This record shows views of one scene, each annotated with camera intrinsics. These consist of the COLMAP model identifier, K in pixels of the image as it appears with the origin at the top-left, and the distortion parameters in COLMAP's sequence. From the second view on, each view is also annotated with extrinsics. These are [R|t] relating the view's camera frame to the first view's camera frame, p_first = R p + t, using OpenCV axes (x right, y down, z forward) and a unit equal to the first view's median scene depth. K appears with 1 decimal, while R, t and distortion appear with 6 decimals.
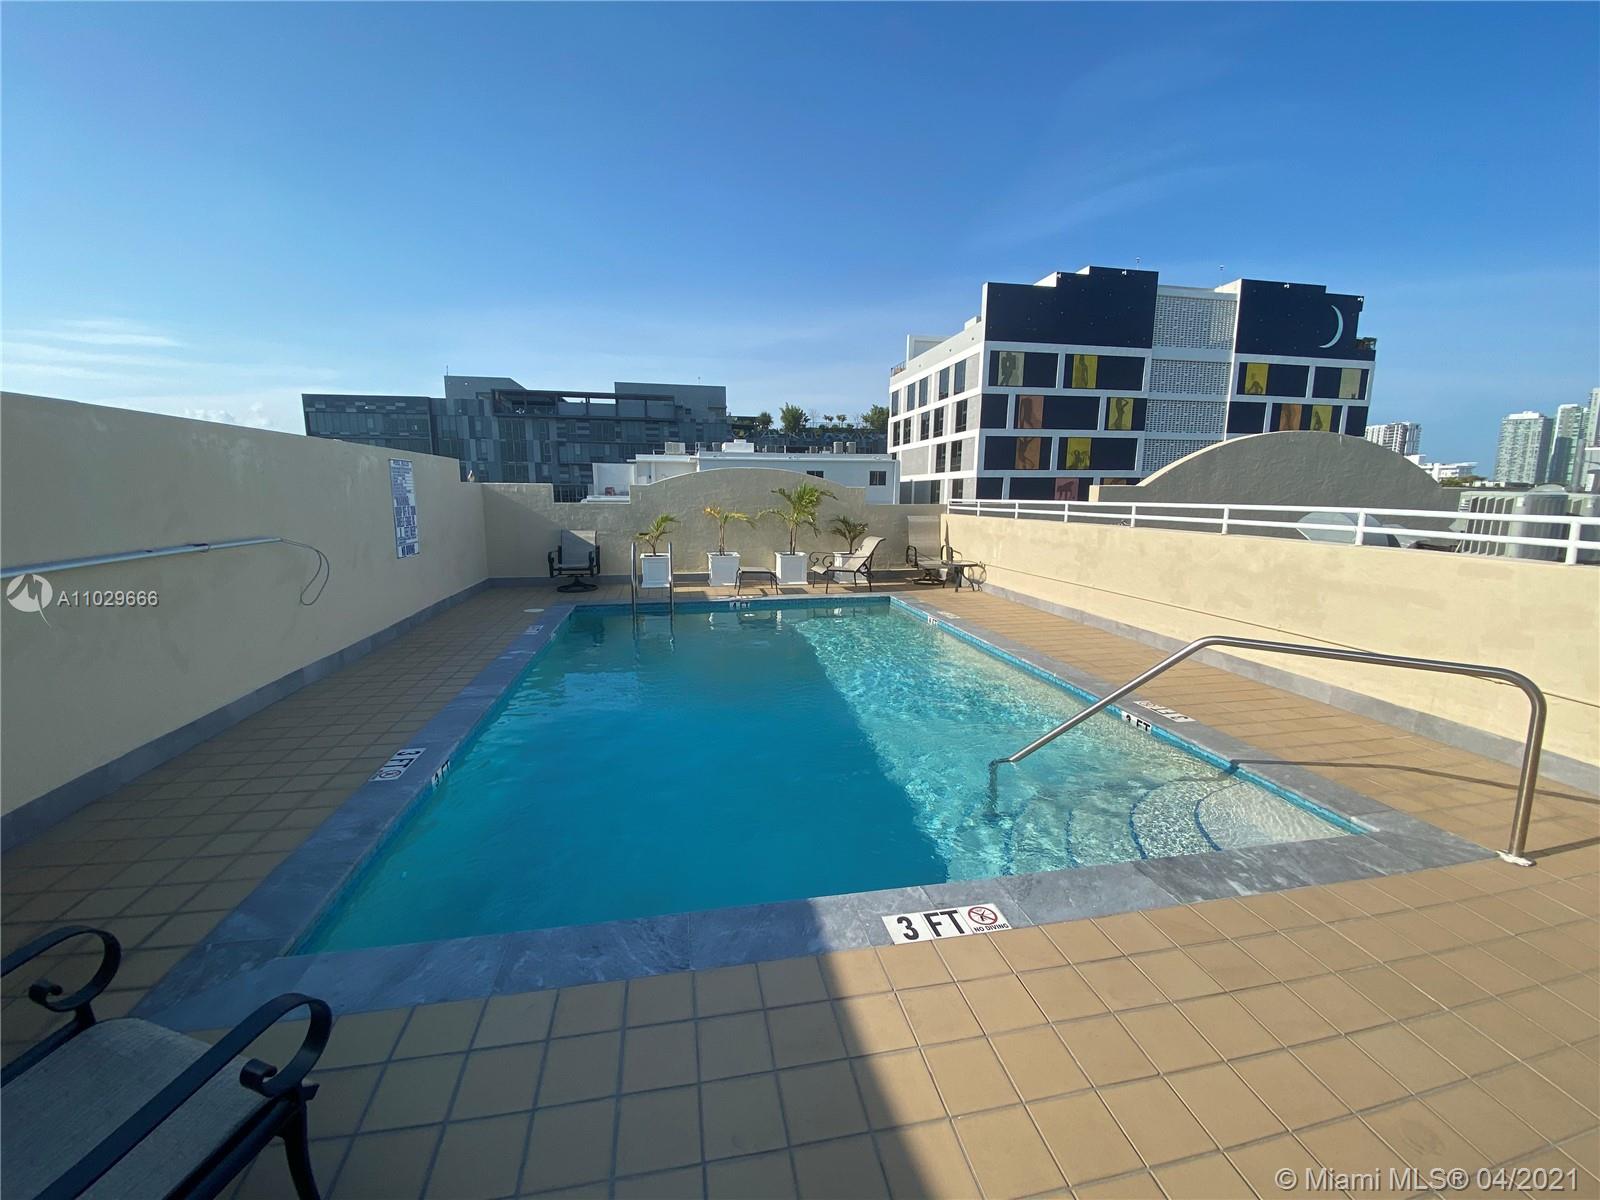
lens RADIAL K [[652.8, 0, 800.0], [0, 652.8, 600.0], [0, 0, 1]] dist [0.040805, -0.040091]
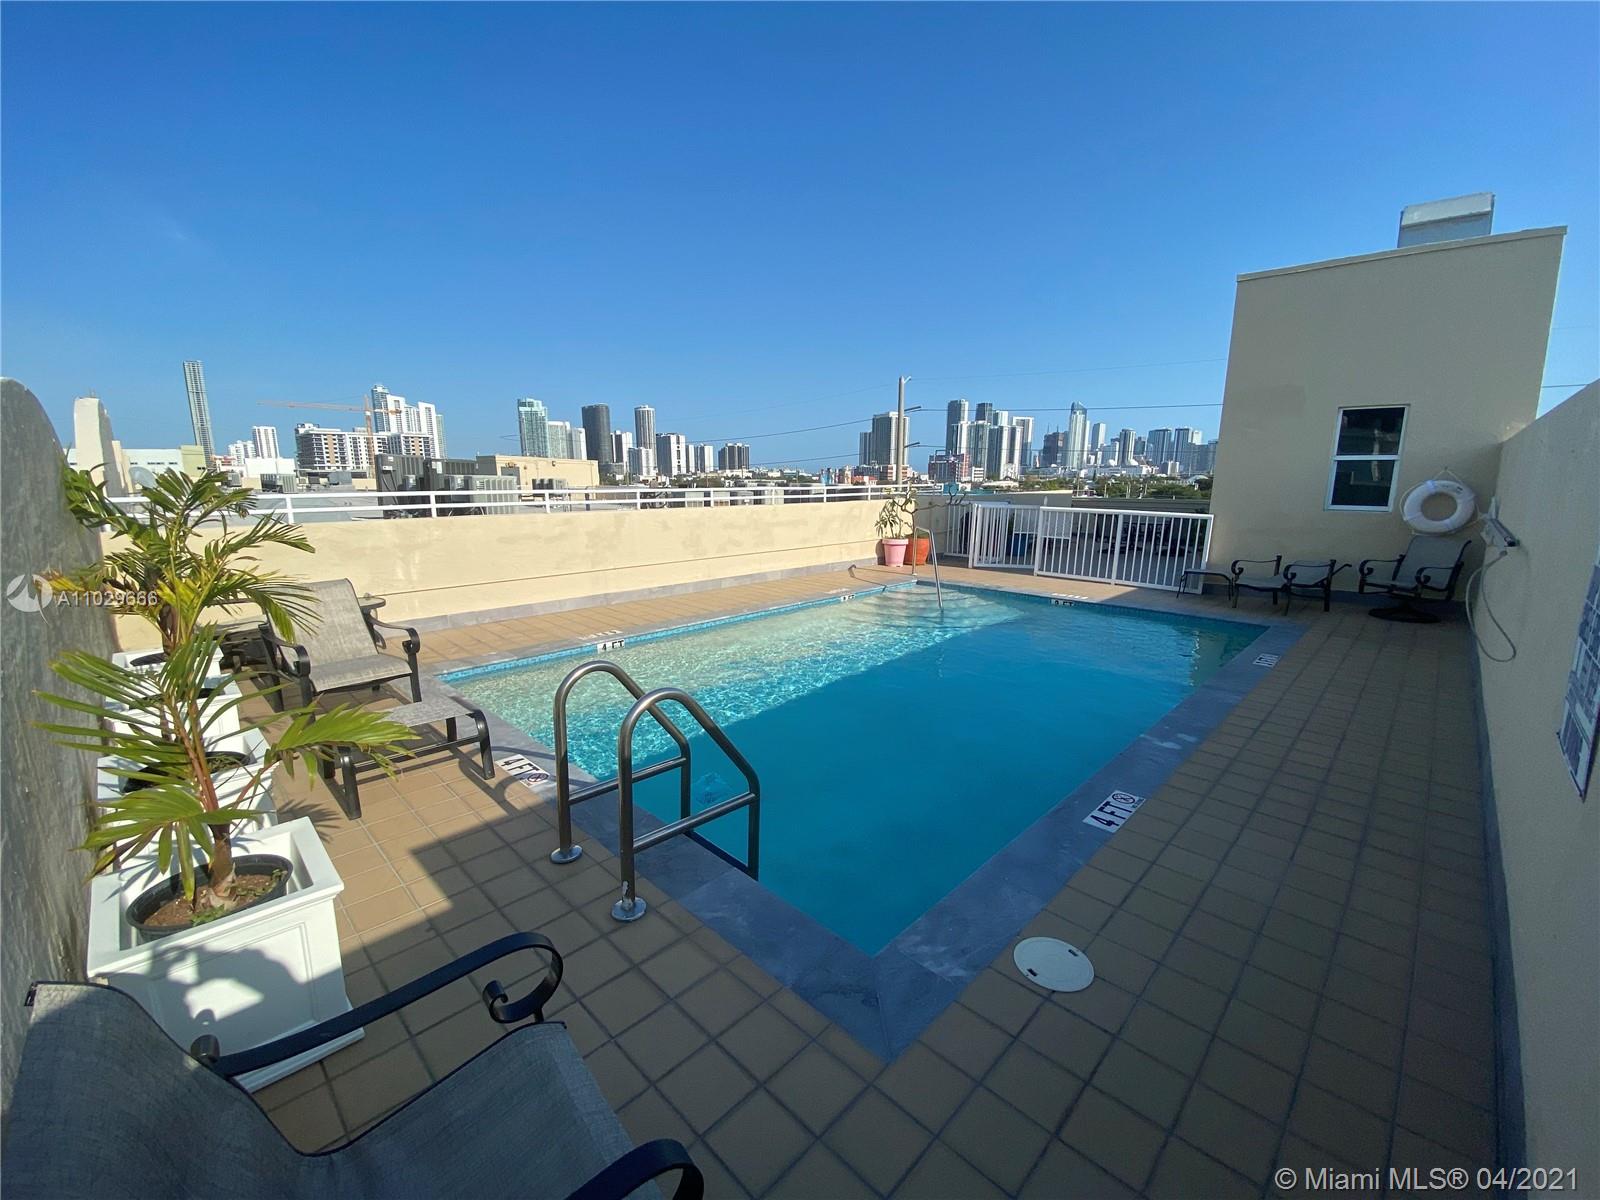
lens RADIAL K [[652.8, 0, 800.0], [0, 652.8, 600.0], [0, 0, 1]] dist [0.040805, -0.040091]
pose [[-0.572961, -0.155812, 0.804635, -0.641887], [0.130462, 0.951905, 0.277229, -0.241853], [-0.809132, 0.263816, -0.525077, 1.410128]]
